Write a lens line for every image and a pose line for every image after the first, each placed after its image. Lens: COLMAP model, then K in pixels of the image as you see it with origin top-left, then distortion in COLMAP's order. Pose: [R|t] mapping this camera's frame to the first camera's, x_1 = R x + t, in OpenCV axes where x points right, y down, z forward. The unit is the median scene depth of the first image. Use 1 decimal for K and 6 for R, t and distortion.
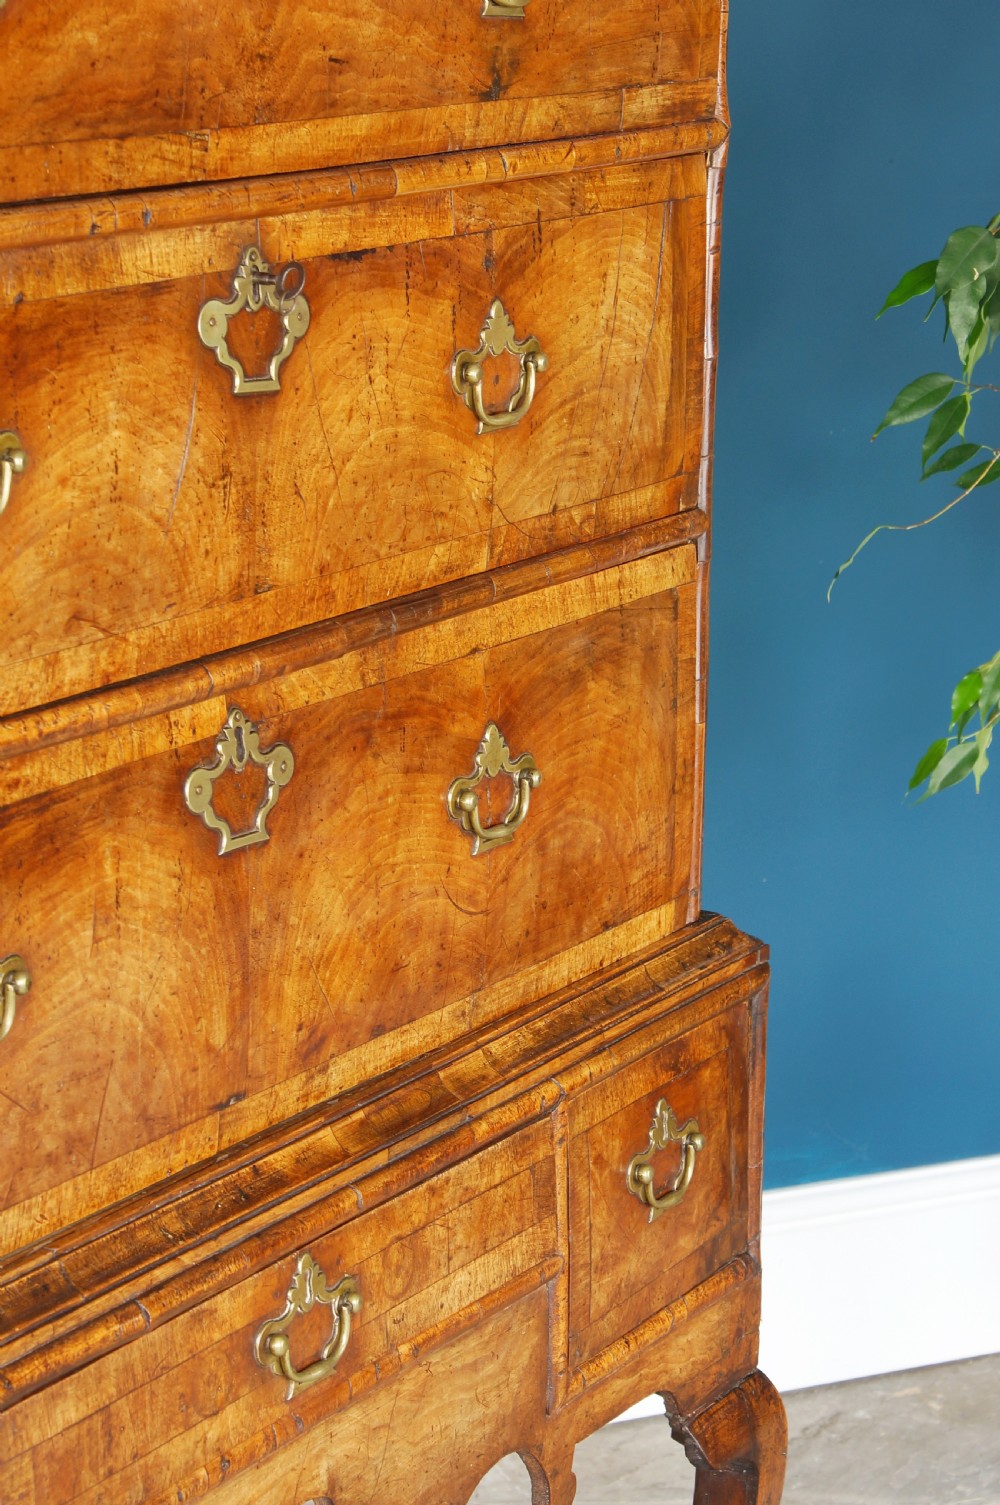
lens RADIAL K [[3717.2, 0, 500.0], [0, 3717.2, 752.5], [0, 0, 1]] dist [0.044168, 0.362331]
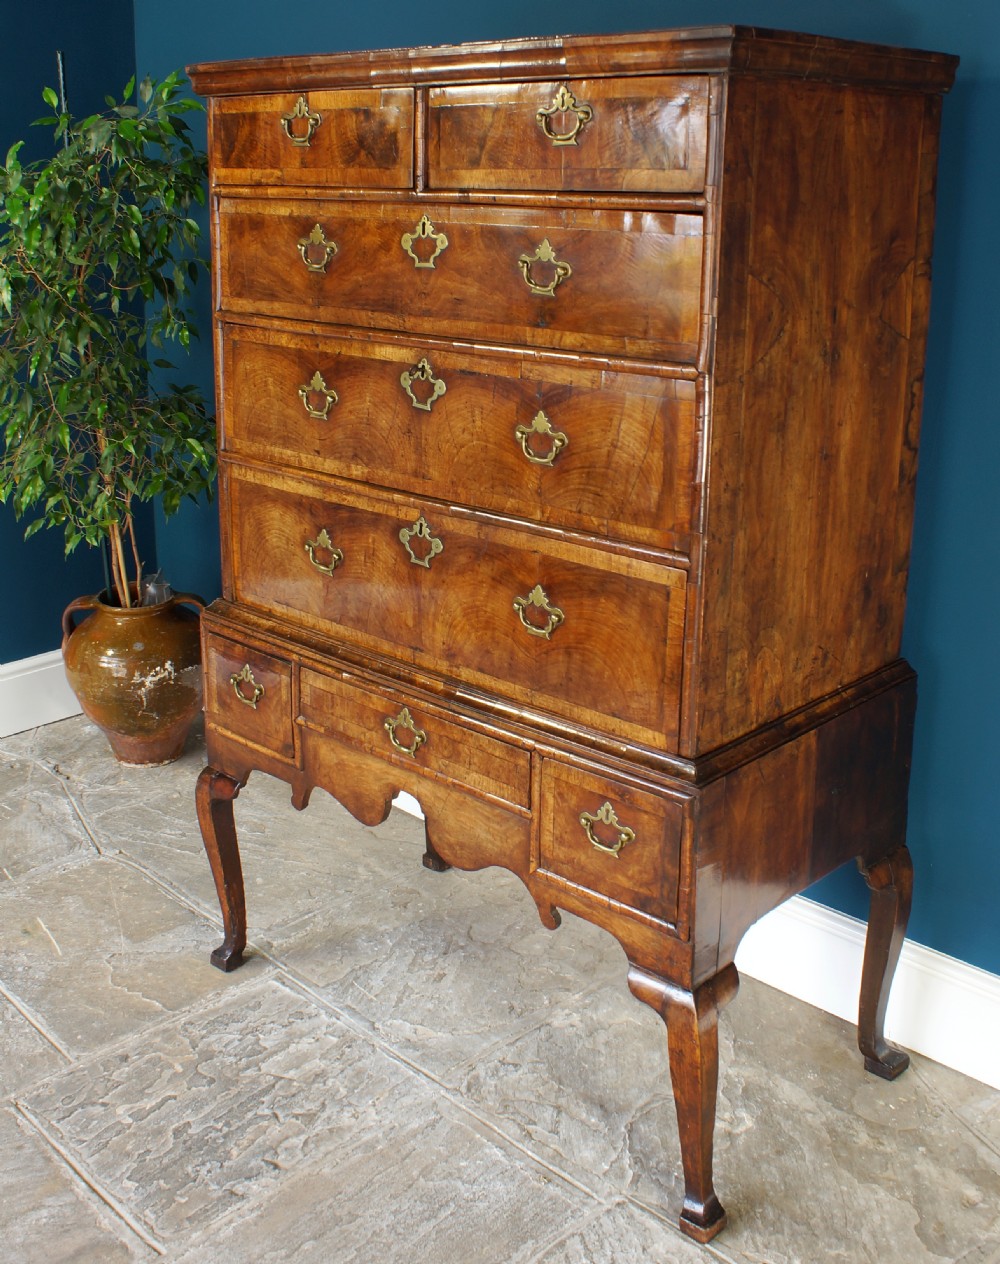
lens RADIAL K [[1435.5, 0, 520.9], [0, 1435.5, 550.1], [0, 0, 1]] dist [-0.160772, 0.185692]
pose [[-0.200161, 0.241860, -0.949442, 0.979539], [-0.240717, 0.927210, 0.286944, -0.326740], [0.949732, 0.285982, -0.127371, 1.230138]]
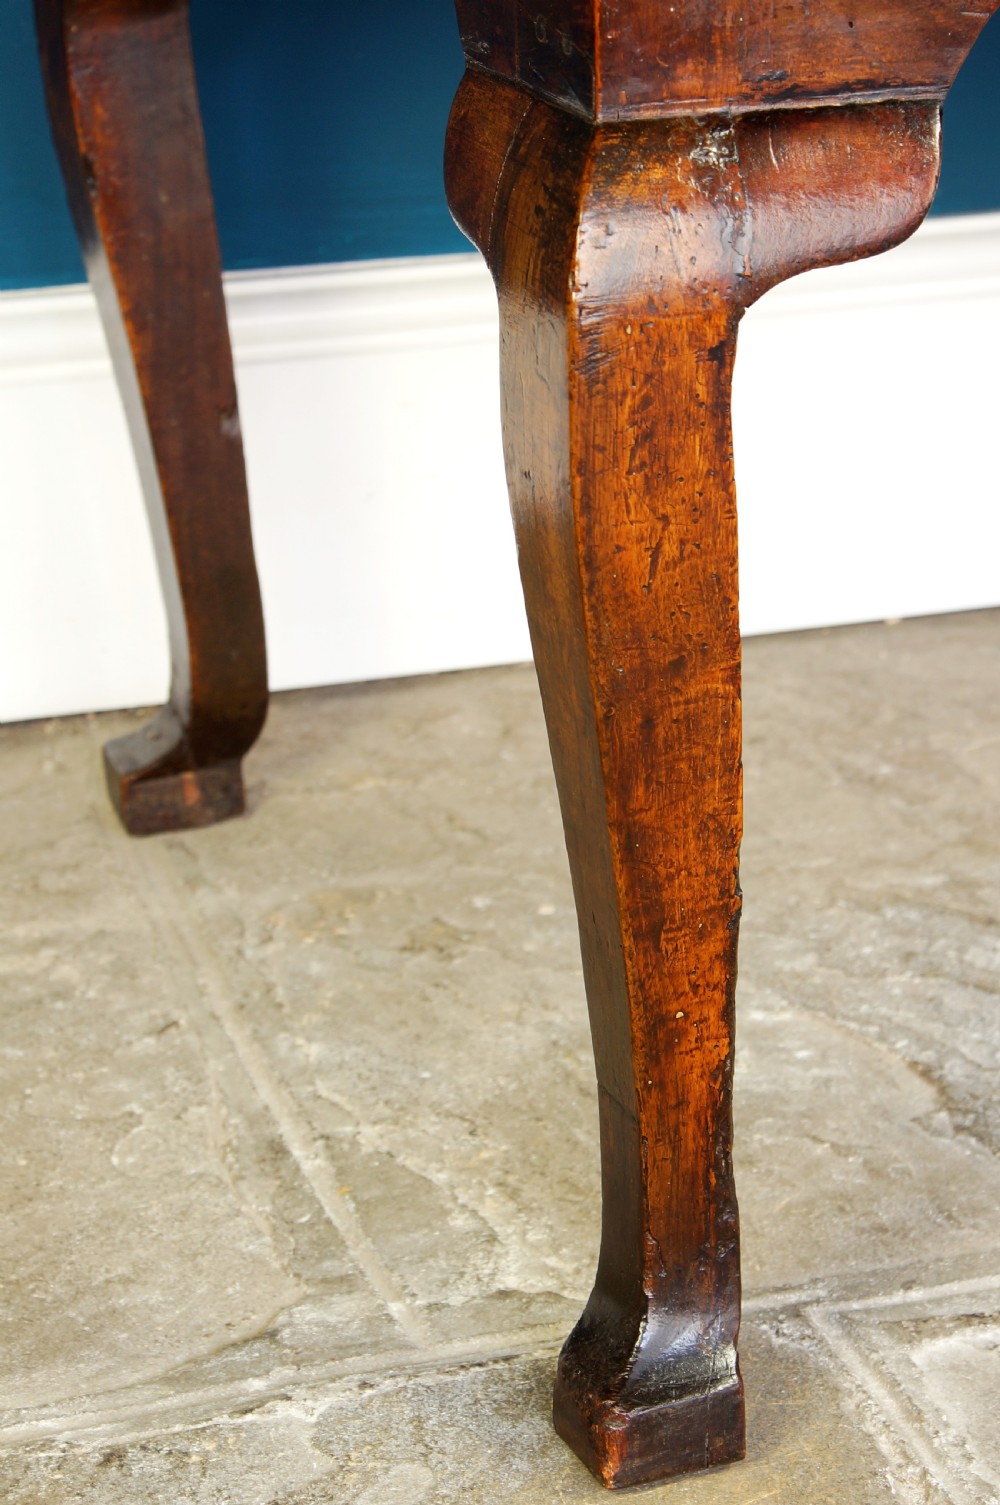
lens RADIAL K [[3892.0, 0, 506.2], [0, 3892.0, 725.5], [0, 0, 1]] dist [0.076846, 0.388290]
pose [[0.777605, 0.192576, -0.598535, 0.129432], [-0.120393, 0.979931, 0.158876, 0.326779], [0.617119, -0.051483, 0.785184, 0.386523]]
